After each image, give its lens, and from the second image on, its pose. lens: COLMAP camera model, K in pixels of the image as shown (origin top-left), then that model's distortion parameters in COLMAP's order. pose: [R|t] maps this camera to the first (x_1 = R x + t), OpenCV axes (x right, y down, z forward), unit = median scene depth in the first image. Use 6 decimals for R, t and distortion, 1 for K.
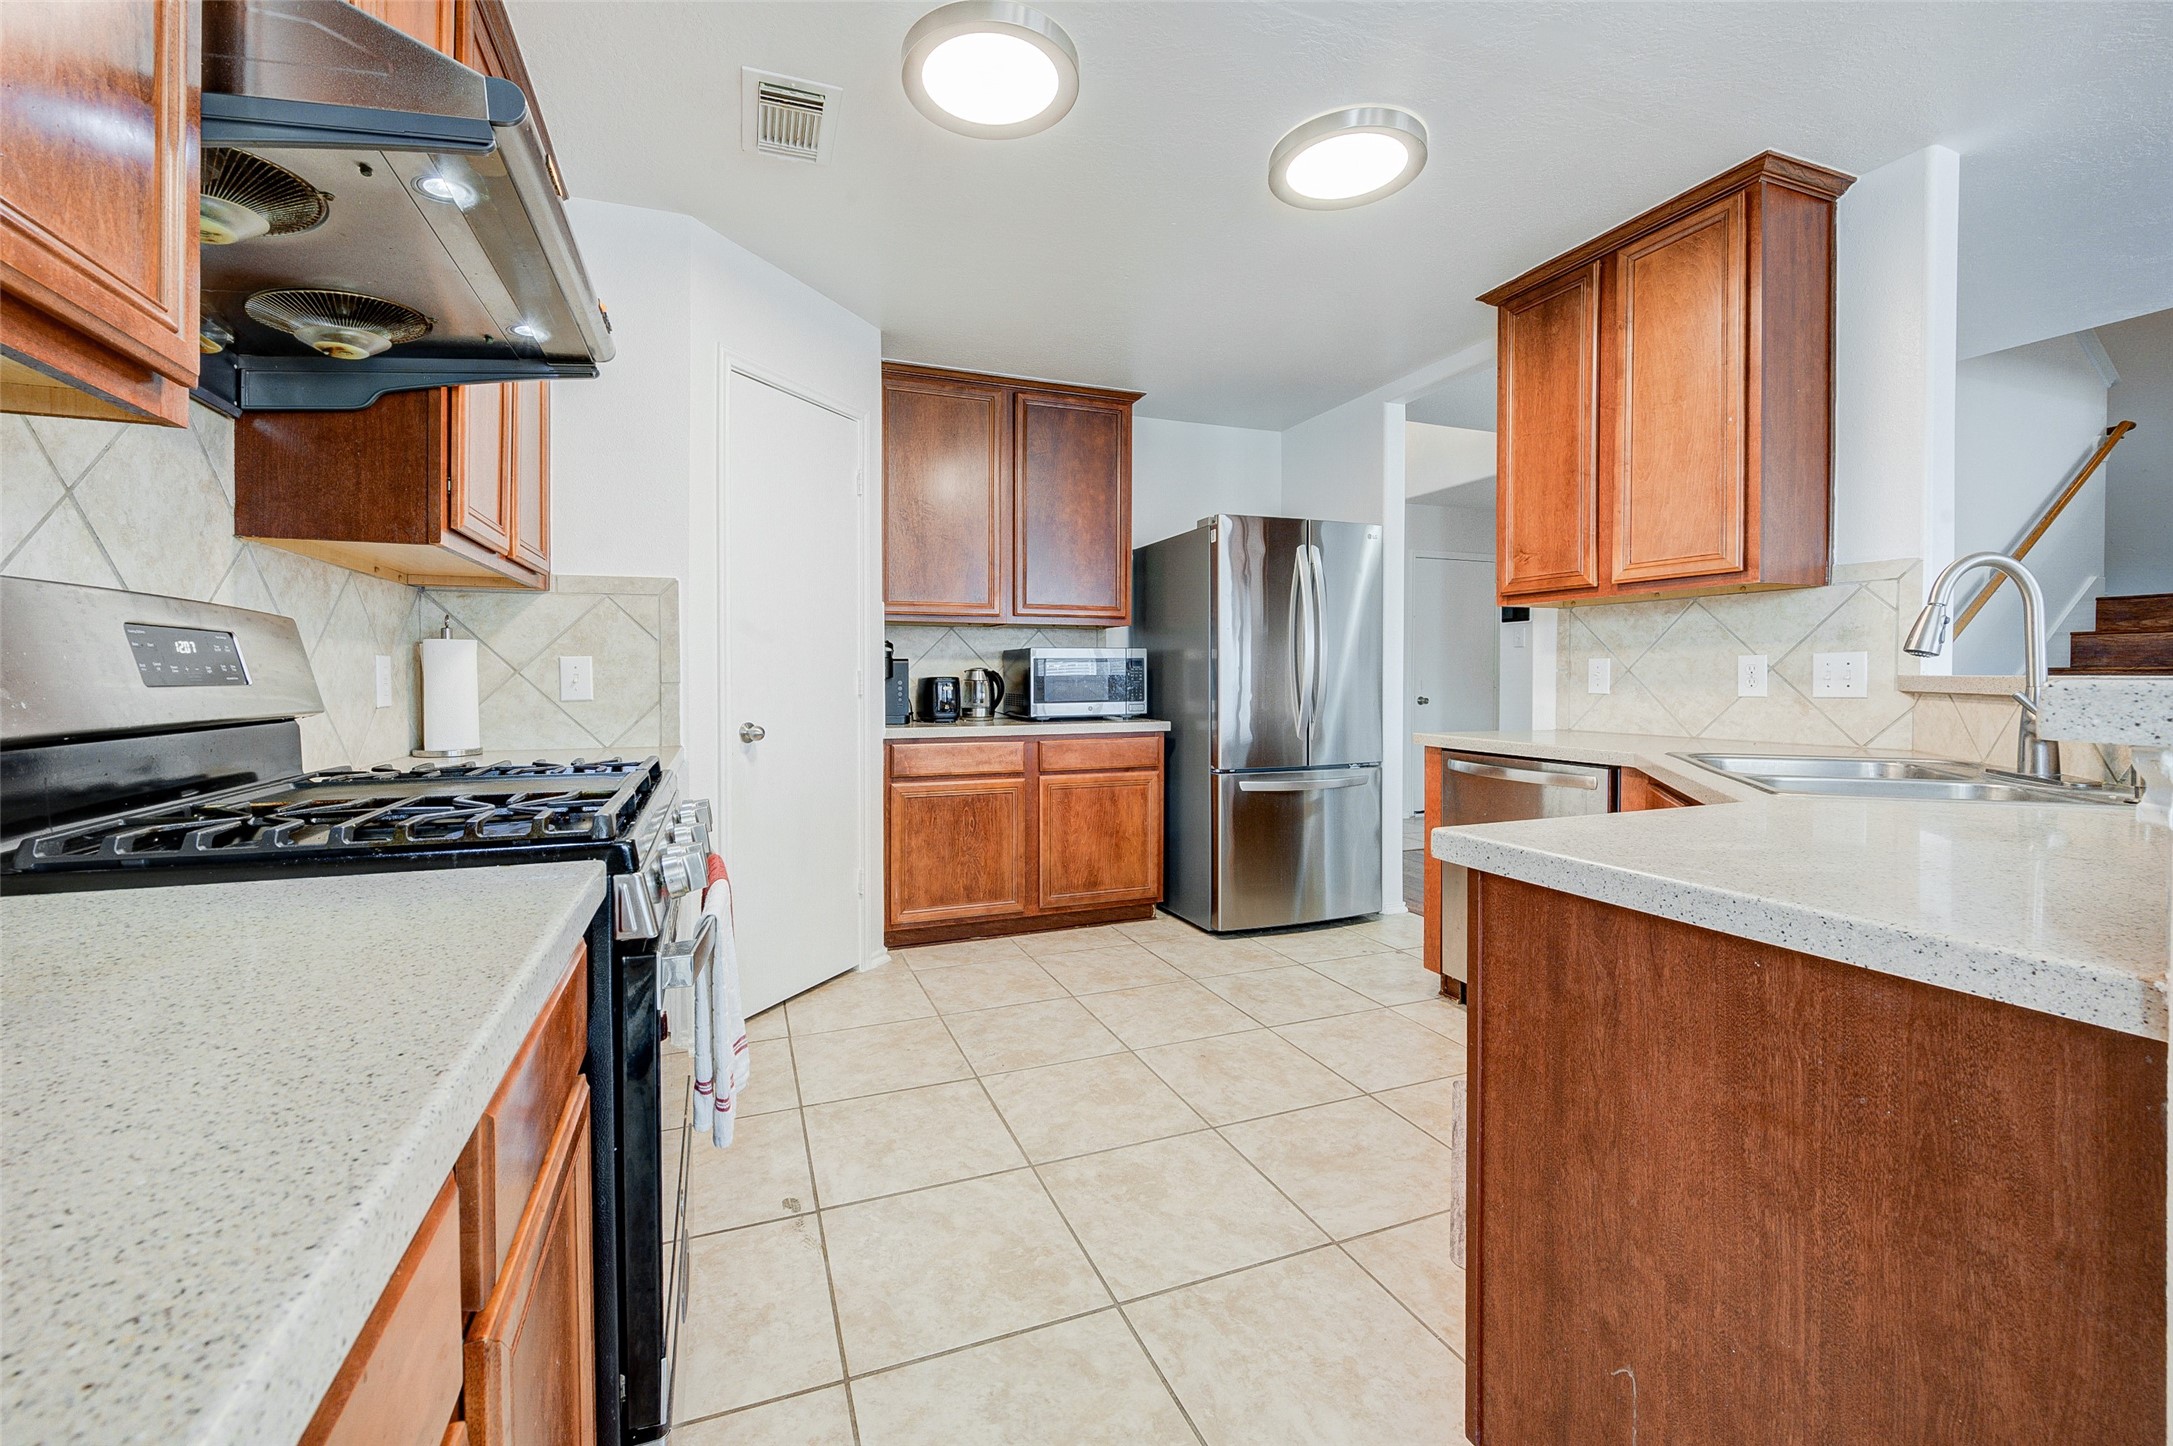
lens RADIAL K [[884.9, 0, 1090.2], [0, 884.9, 673.2], [0, 0, 1]] dist [-0.002156, -0.004514]
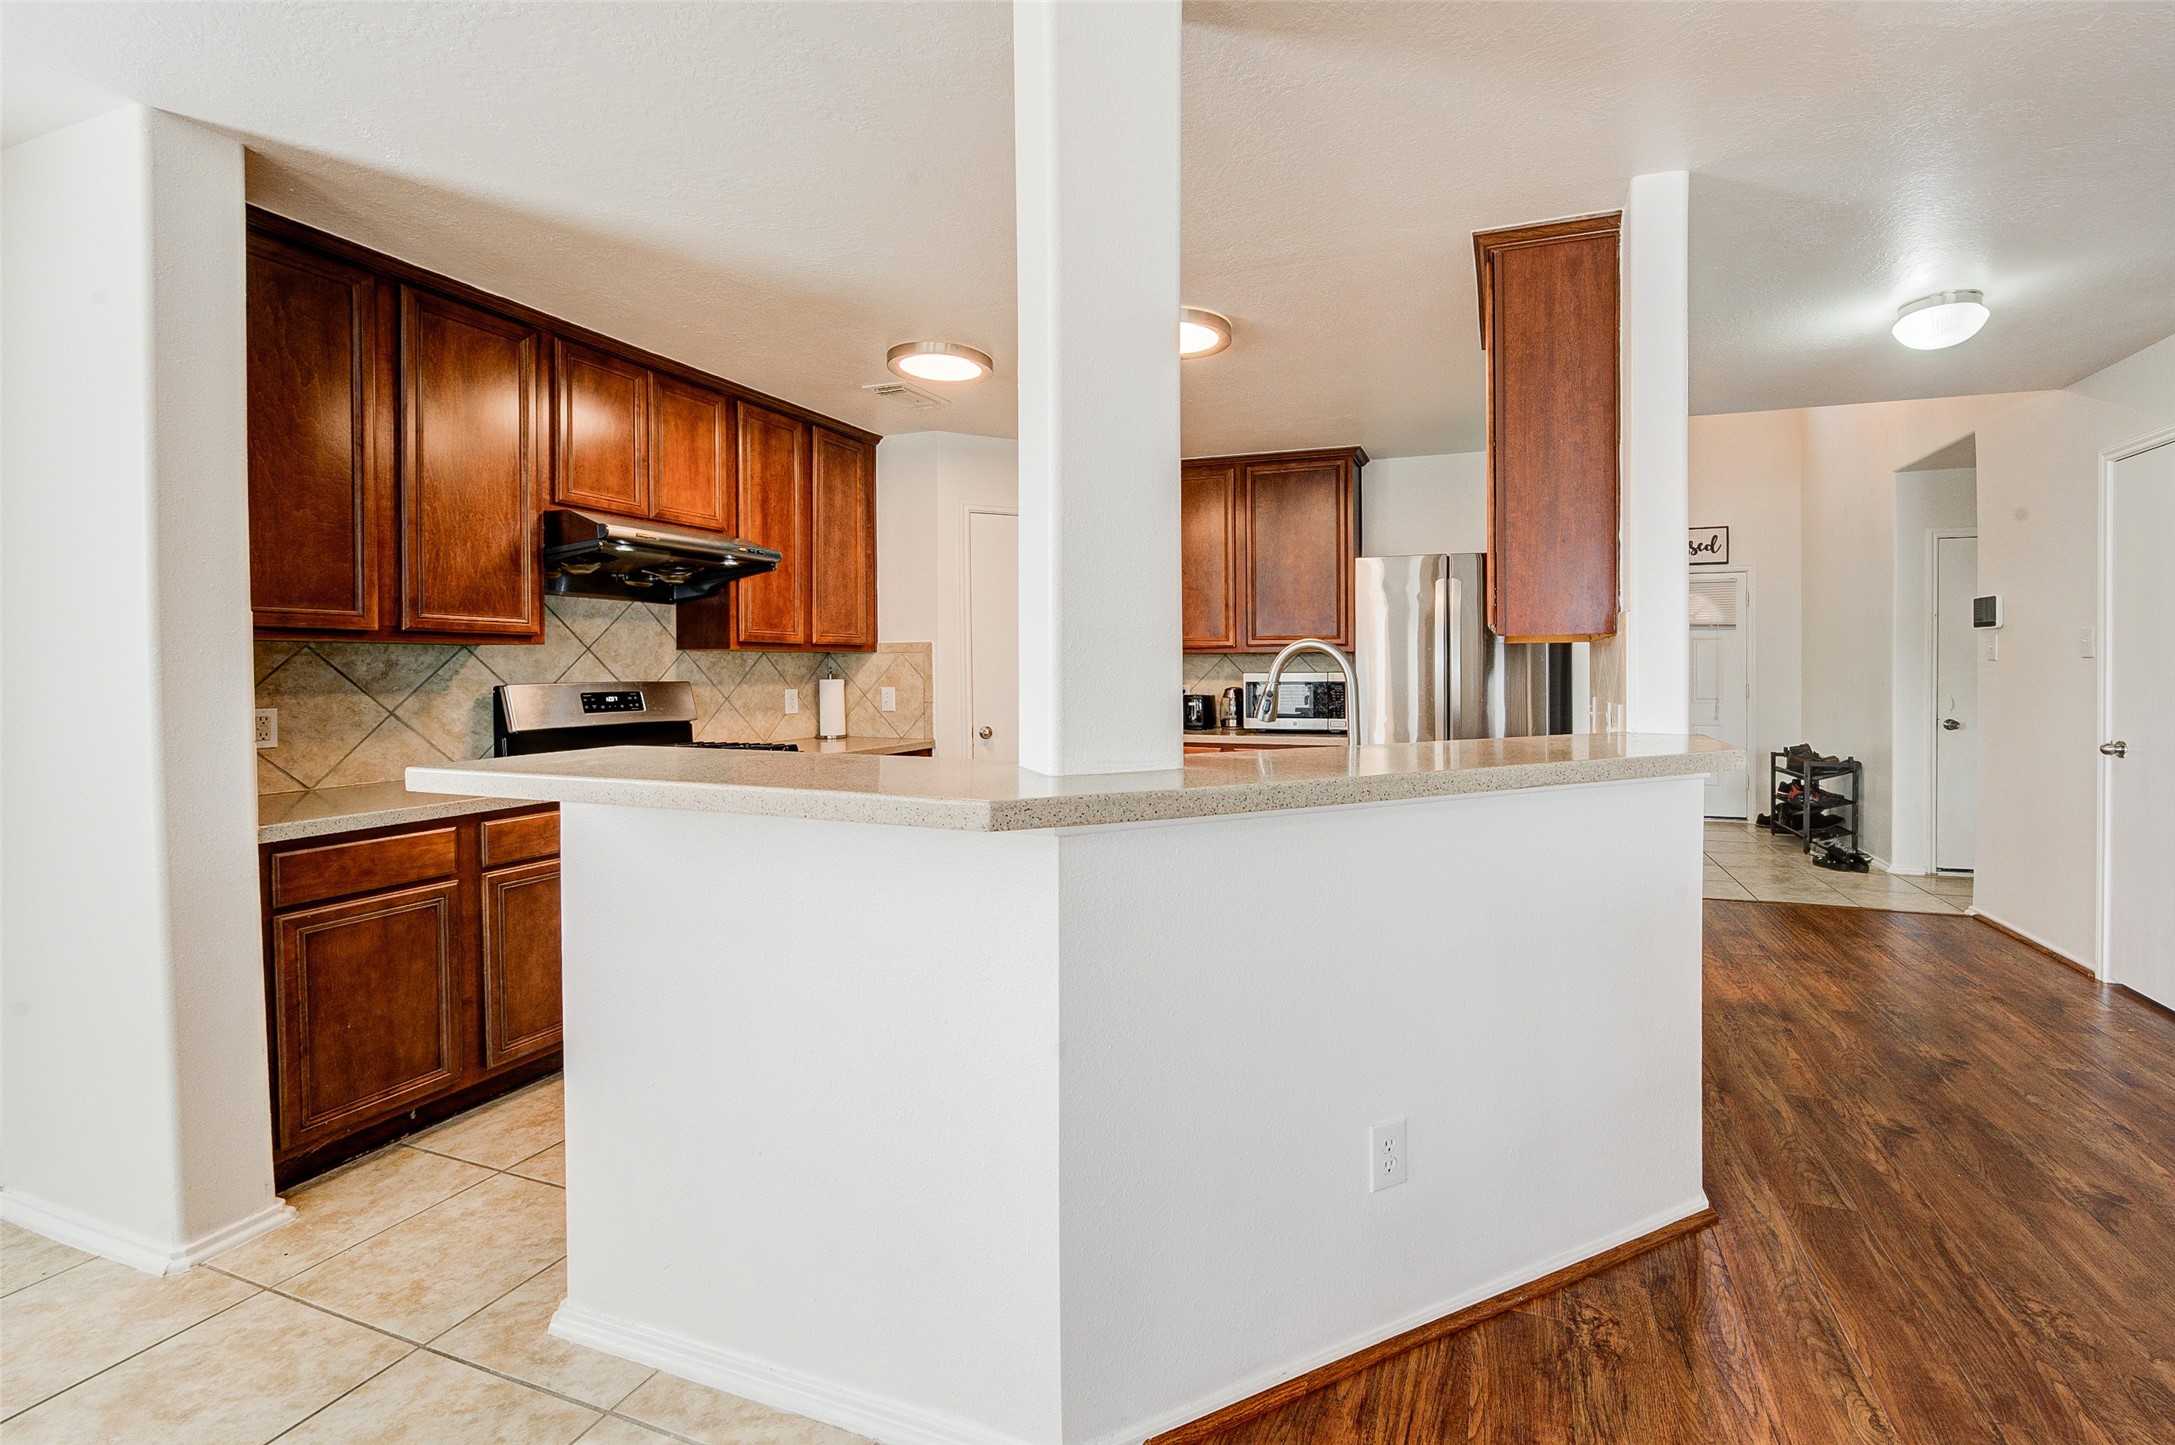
lens RADIAL K [[796.8, 0, 1066.0], [0, 796.8, 677.7], [0, 0, 1]] dist [-0.001531, -0.000117]
pose [[0.779217, -0.000177, -0.626755, 0.804579], [0.002136, 0.999995, 0.002373, -0.045677], [0.626751, -0.003188, 0.779213, -0.056588]]
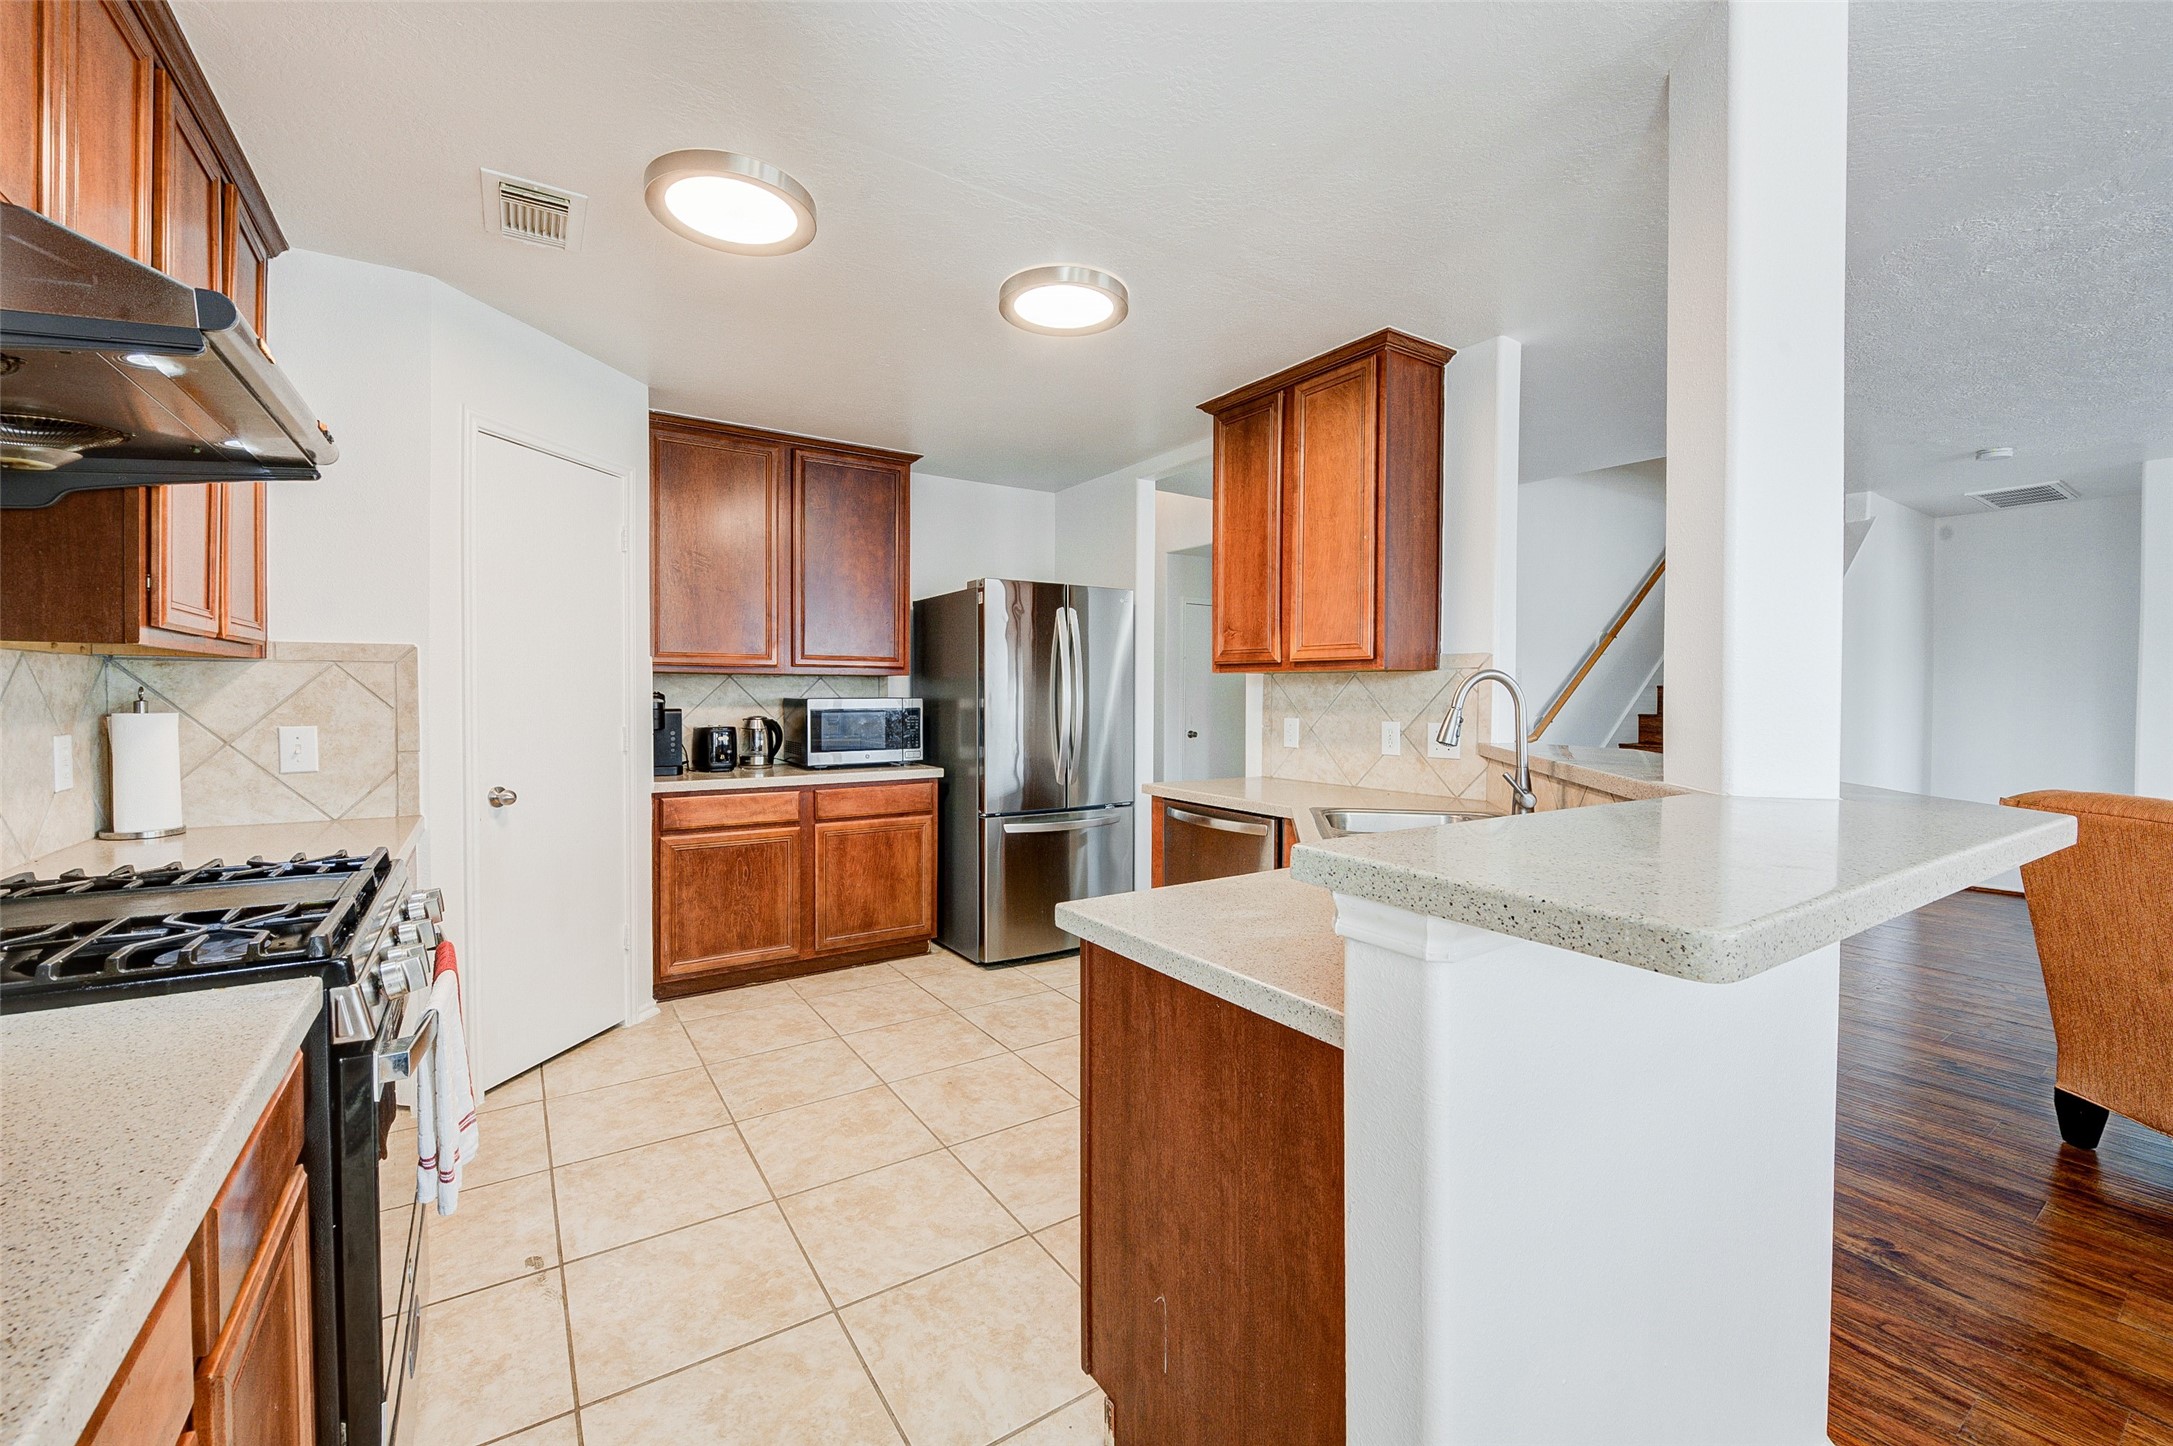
lens RADIAL K [[869.5, 0, 1078.6], [0, 869.5, 698.2], [0, 0, 1]] dist [-0.005591, -0.002274]
pose [[0.979164, -0.002591, 0.203056, 0.065886], [0.002622, 0.999997, 0.000116, -0.051775], [-0.203056, 0.000419, 0.979167, -0.104749]]
